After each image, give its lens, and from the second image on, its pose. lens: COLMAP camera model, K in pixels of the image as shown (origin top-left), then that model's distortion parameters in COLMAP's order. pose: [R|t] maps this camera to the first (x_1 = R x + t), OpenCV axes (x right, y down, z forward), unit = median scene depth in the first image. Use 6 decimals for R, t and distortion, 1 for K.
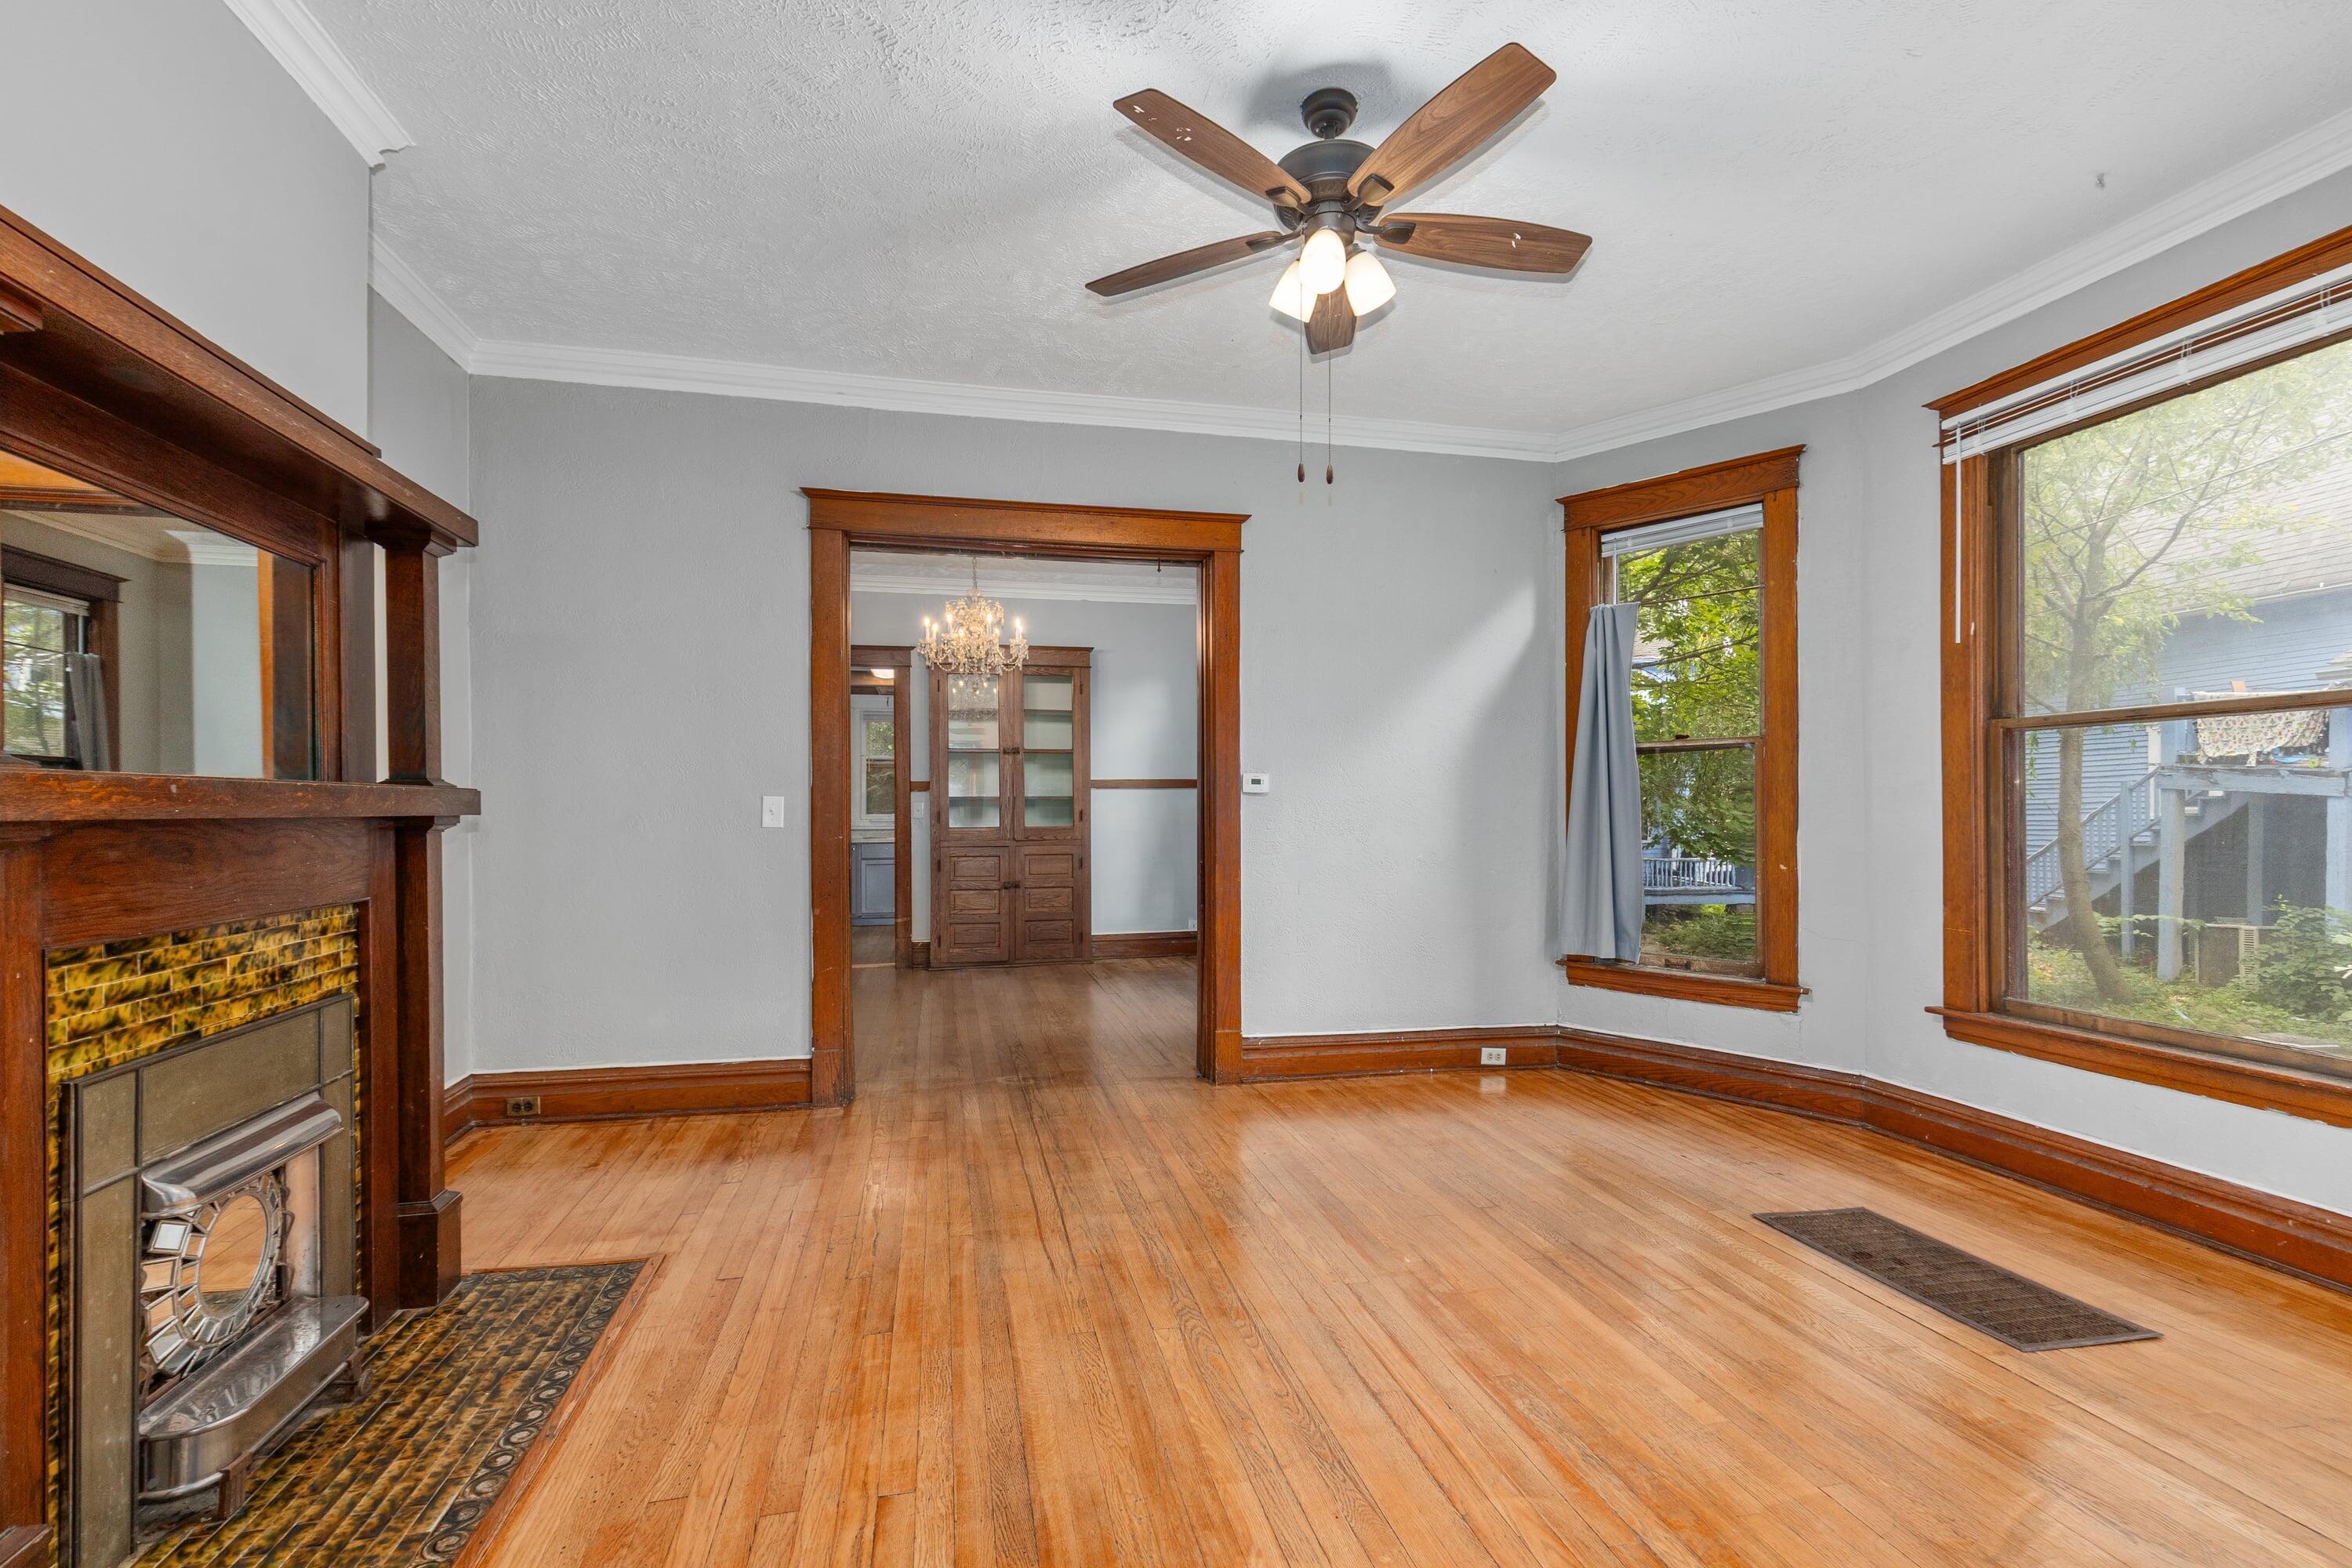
lens RADIAL K [[1057.7, 0, 1195.8], [0, 1057.7, 820.4], [0, 0, 1]] dist [0.002245, 0.000424]
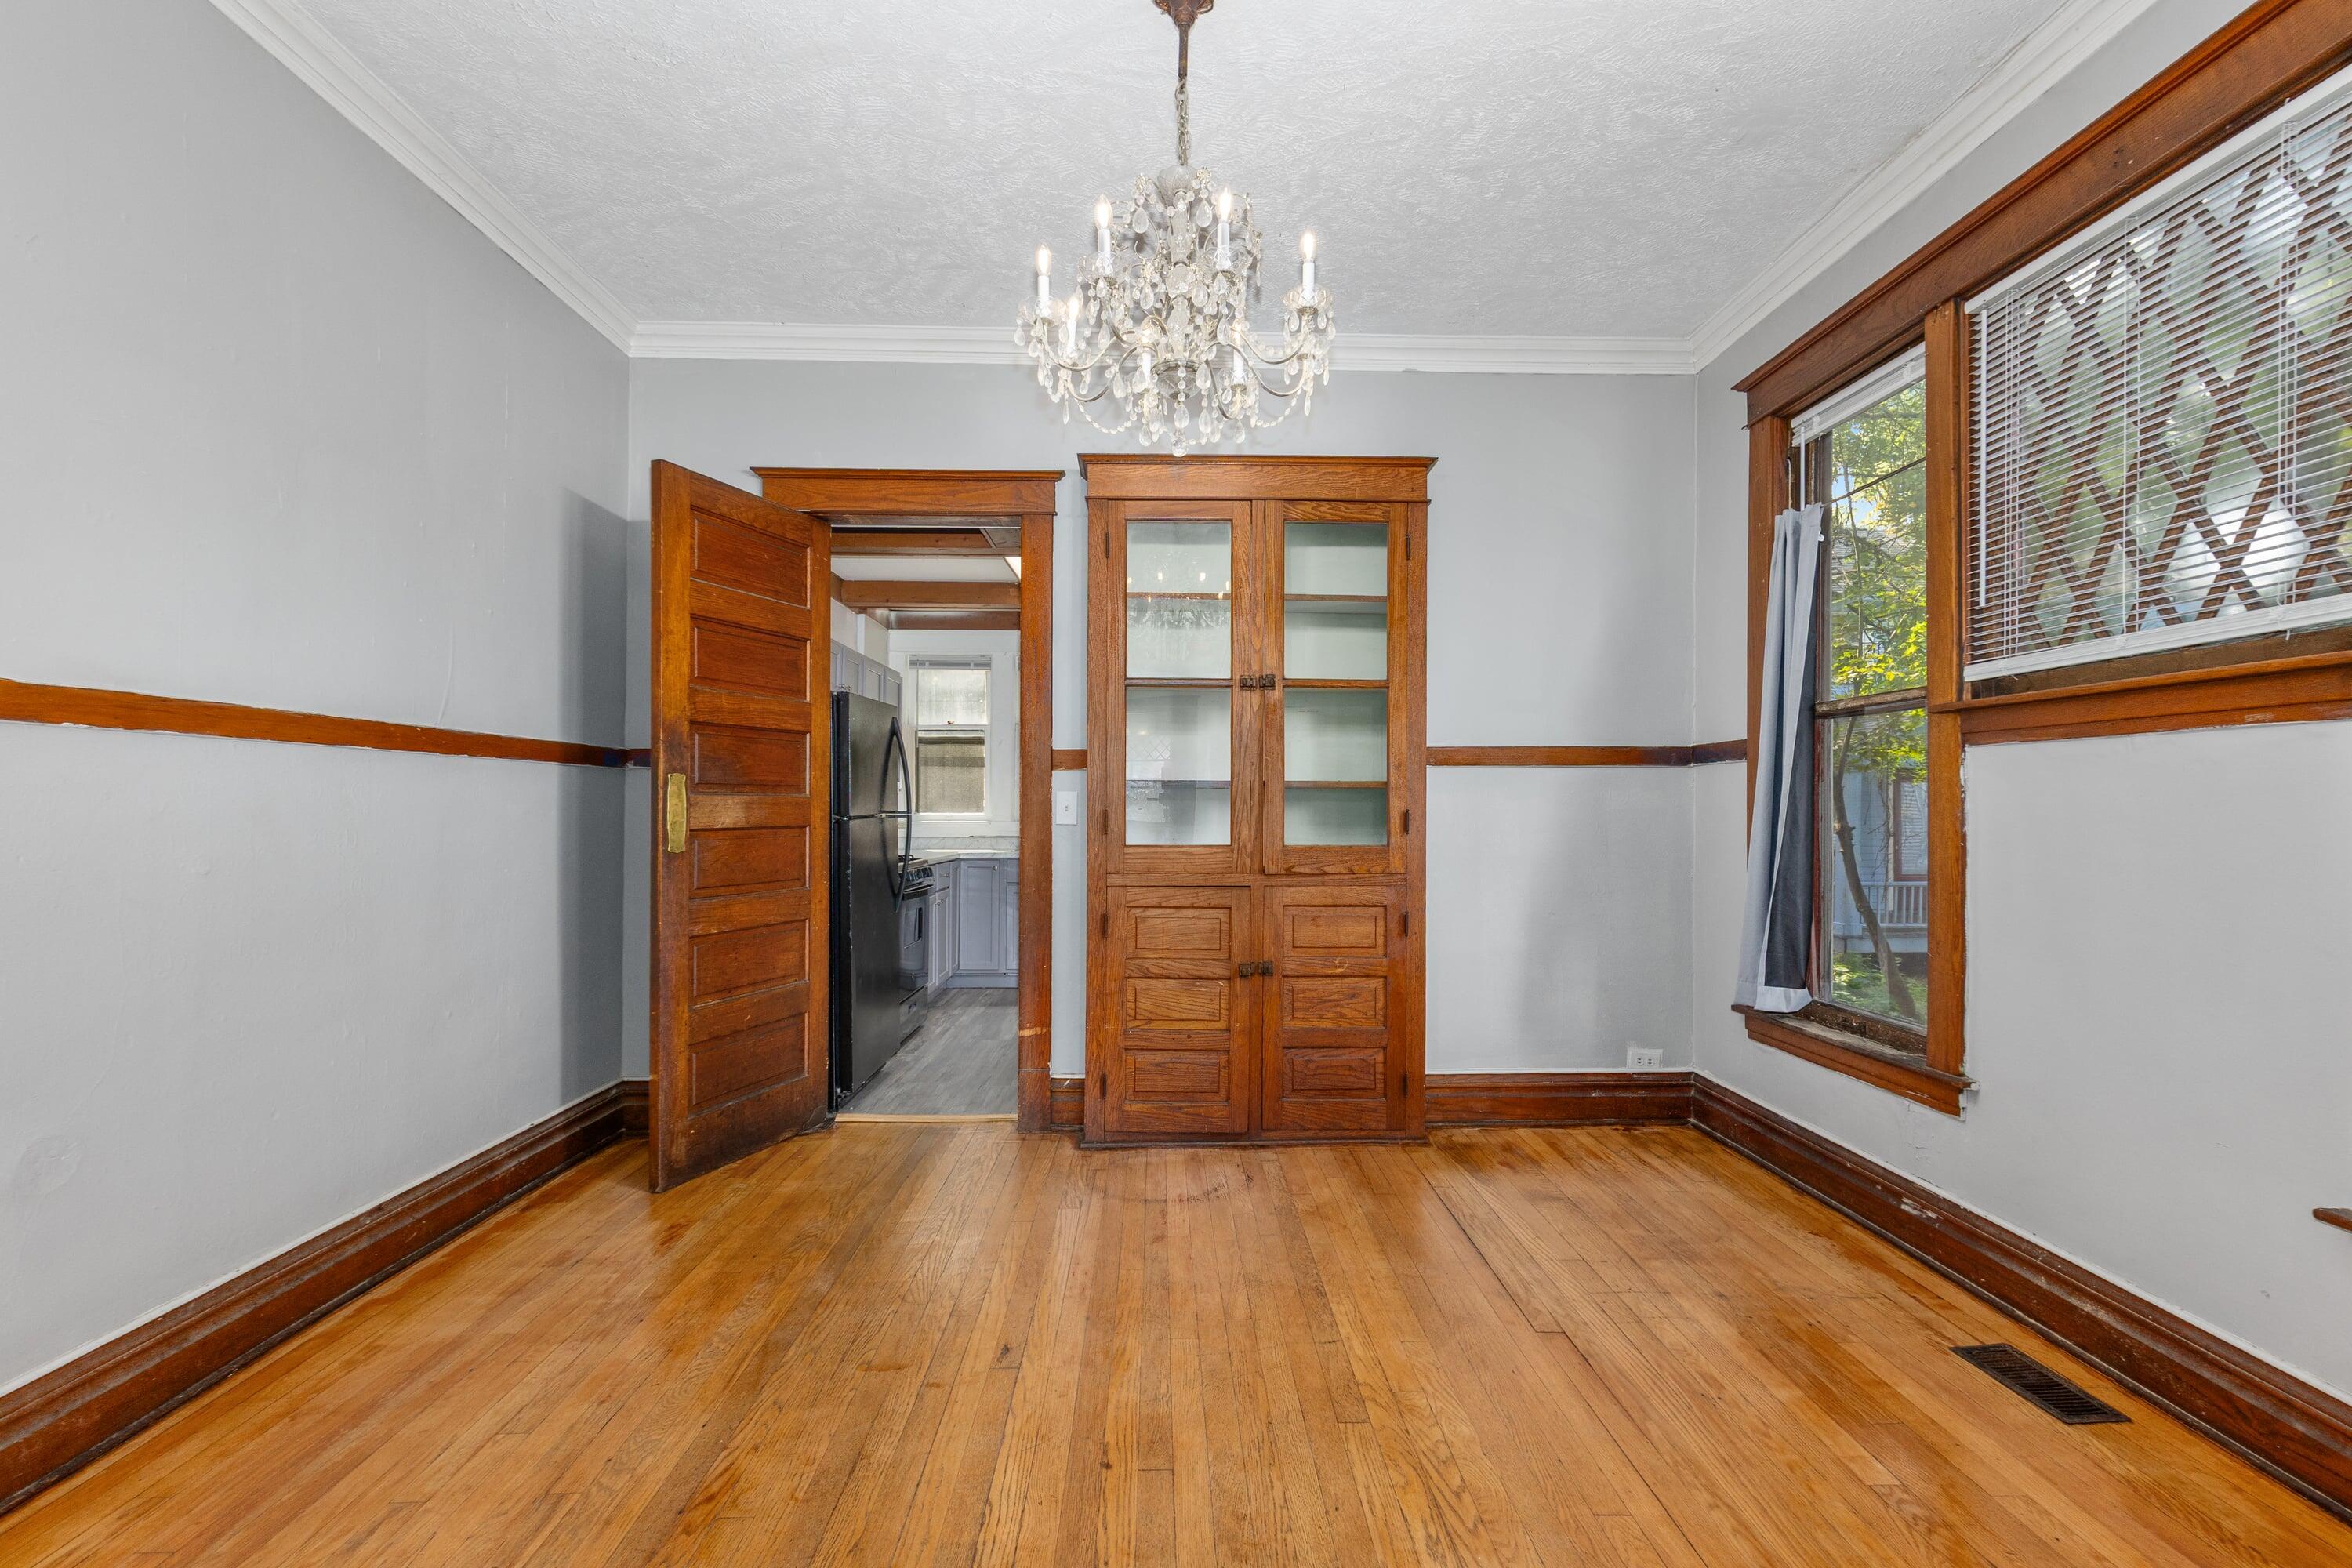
lens RADIAL K [[1057.5, 0, 1191.4], [0, 1057.5, 779.8], [0, 0, 1]] dist [-0.009663, 0.000135]
pose [[0.980315, 0.001980, -0.197430, -0.268612], [-0.008148, 0.999503, -0.030437, -0.020209], [0.197272, 0.031447, 0.979844, 1.308895]]
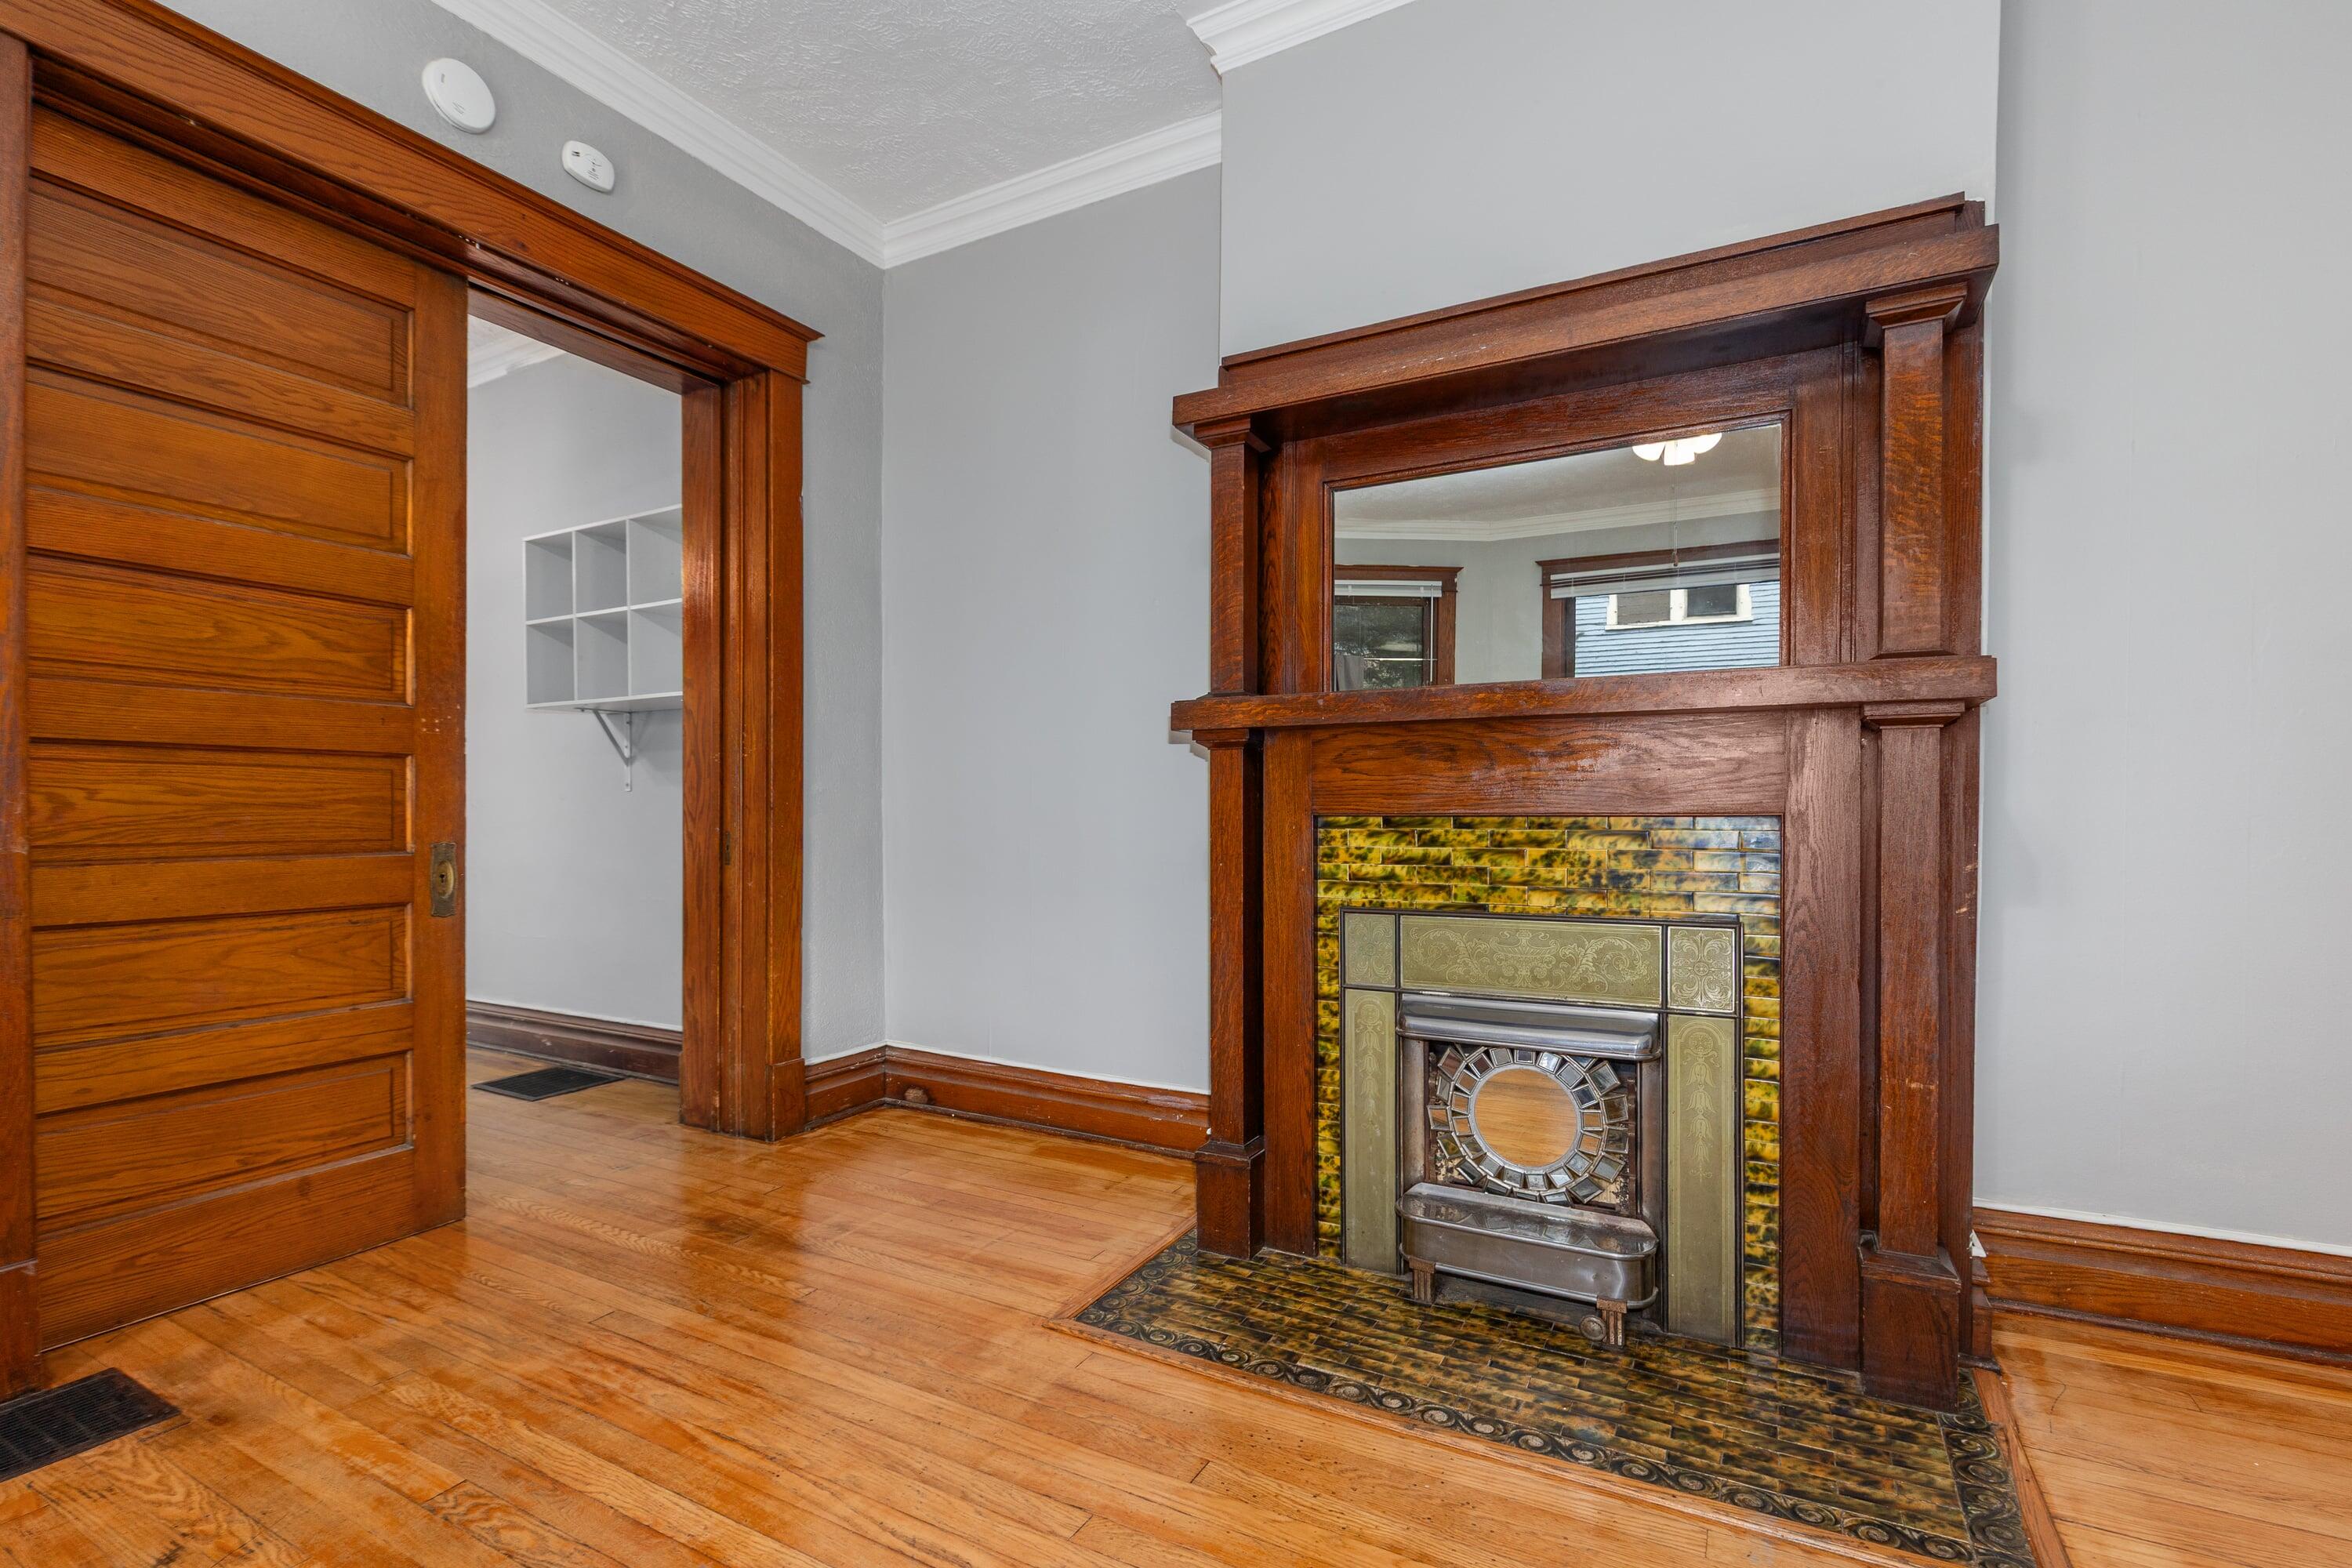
lens RADIAL K [[1088.5, 0, 1185.3], [0, 1088.5, 821.3], [0, 0, 1]] dist [0.002746, 0.000113]
pose [[-0.673837, 0.008229, -0.738834, 0.095819], [-0.005236, 0.999860, 0.015912, 0.049311], [0.738861, 0.014591, -0.673699, 0.875739]]
